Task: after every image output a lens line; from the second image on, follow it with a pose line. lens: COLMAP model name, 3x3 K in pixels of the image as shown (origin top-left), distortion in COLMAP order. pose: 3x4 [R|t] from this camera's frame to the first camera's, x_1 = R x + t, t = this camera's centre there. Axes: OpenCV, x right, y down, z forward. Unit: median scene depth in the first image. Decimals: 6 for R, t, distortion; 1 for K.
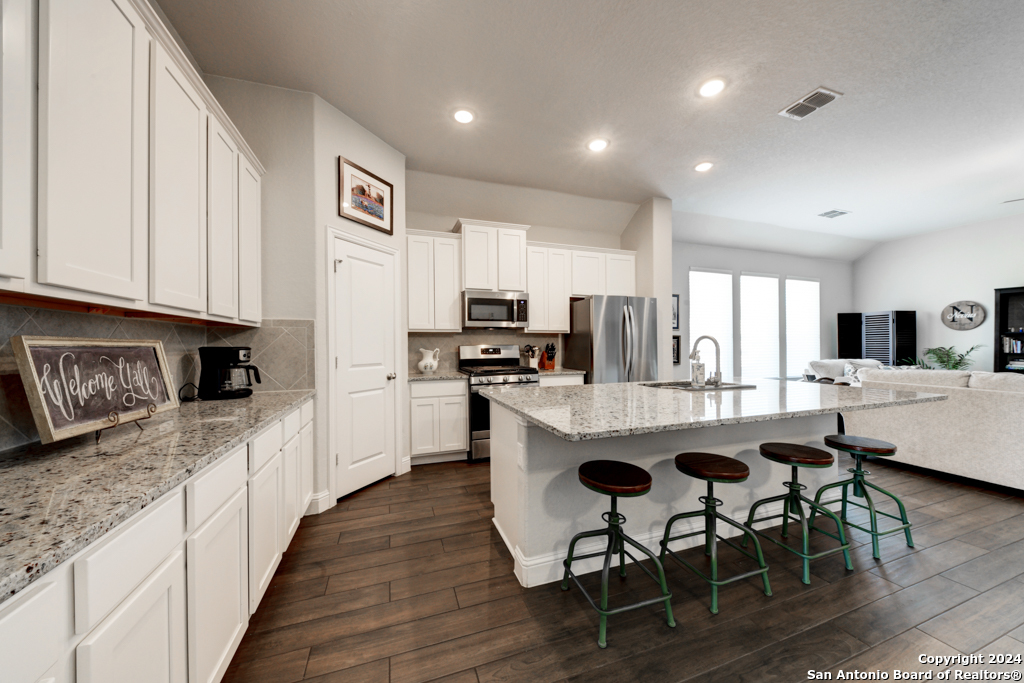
lens RADIAL K [[350.5, 0, 510.8], [0, 350.5, 348.9], [0, 0, 1]] dist [-0.002809, -0.000708]
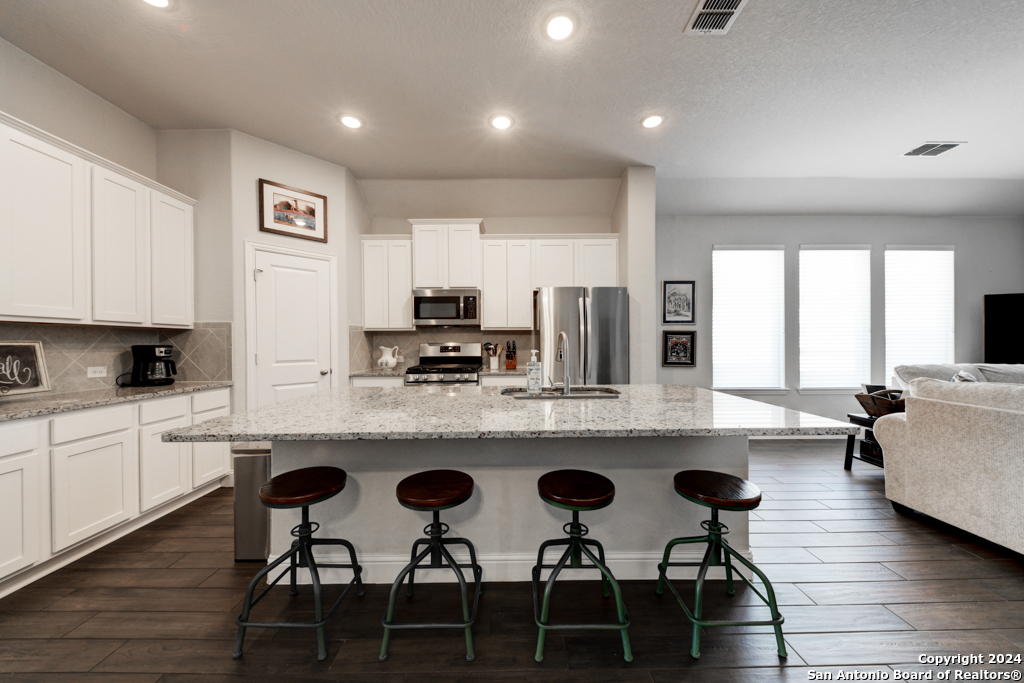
lens RADIAL K [[350.5, 0, 512.9], [0, 350.5, 349.3], [0, 0, 1]] dist [-0.002809, -0.000708]
pose [[0.947284, 0.005786, -0.320342, 0.486422], [-0.002614, 0.999943, 0.010331, -0.004082], [0.320383, -0.008949, 0.947246, 0.127534]]
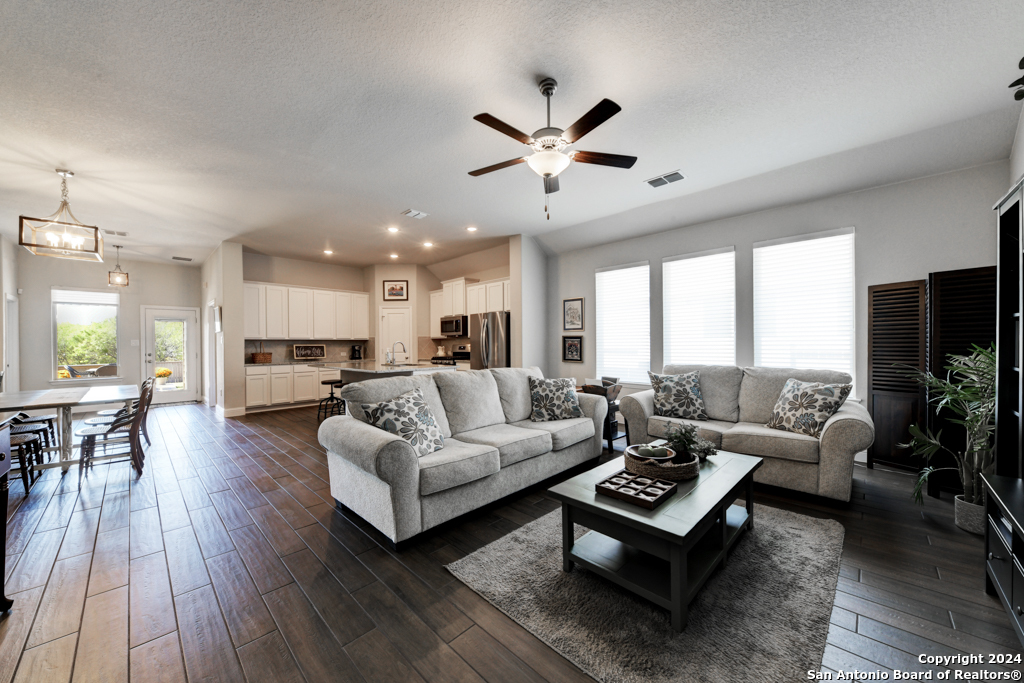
lens RADIAL K [[371.3, 0, 508.1], [0, 371.3, 340.8], [0, 0, 1]] dist [-0.003100, -0.000498]
pose [[0.444022, -0.005473, -0.895999, 2.007582], [-0.002685, 0.999969, -0.007439, -0.018603], [0.896012, 0.005709, 0.443993, 0.405589]]
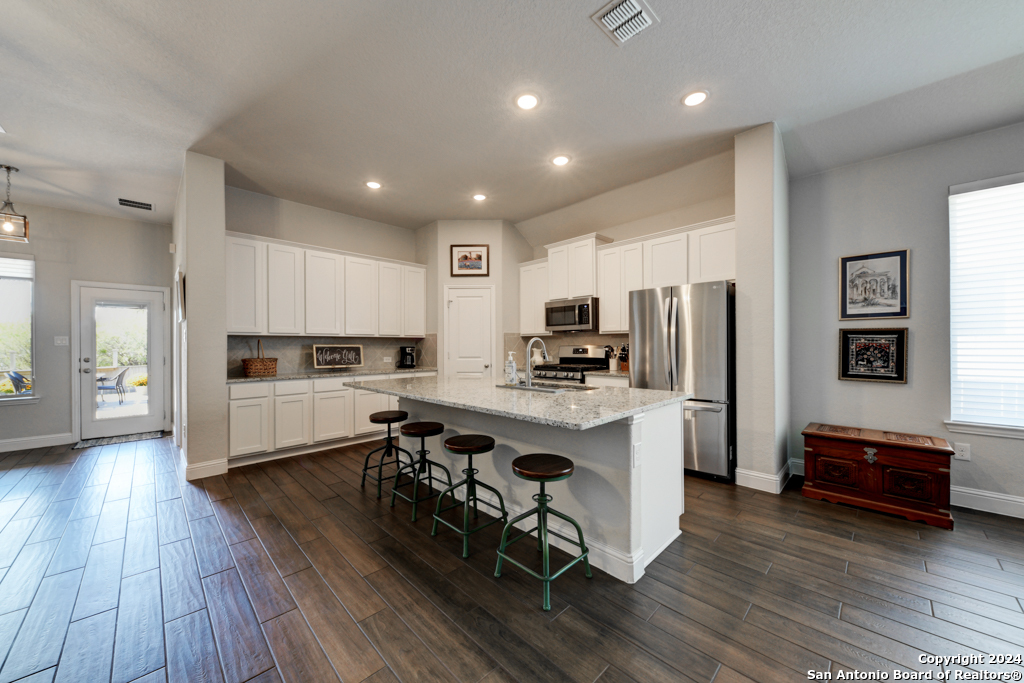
lens RADIAL K [[371.3, 0, 505.7], [0, 371.3, 342.9], [0, 0, 1]] dist [-0.003100, -0.000498]
pose [[0.420120, -0.003233, -0.907463, 1.043920], [-0.006973, 0.999953, -0.006791, -0.011101], [0.907442, 0.009181, 0.420078, 0.317510]]
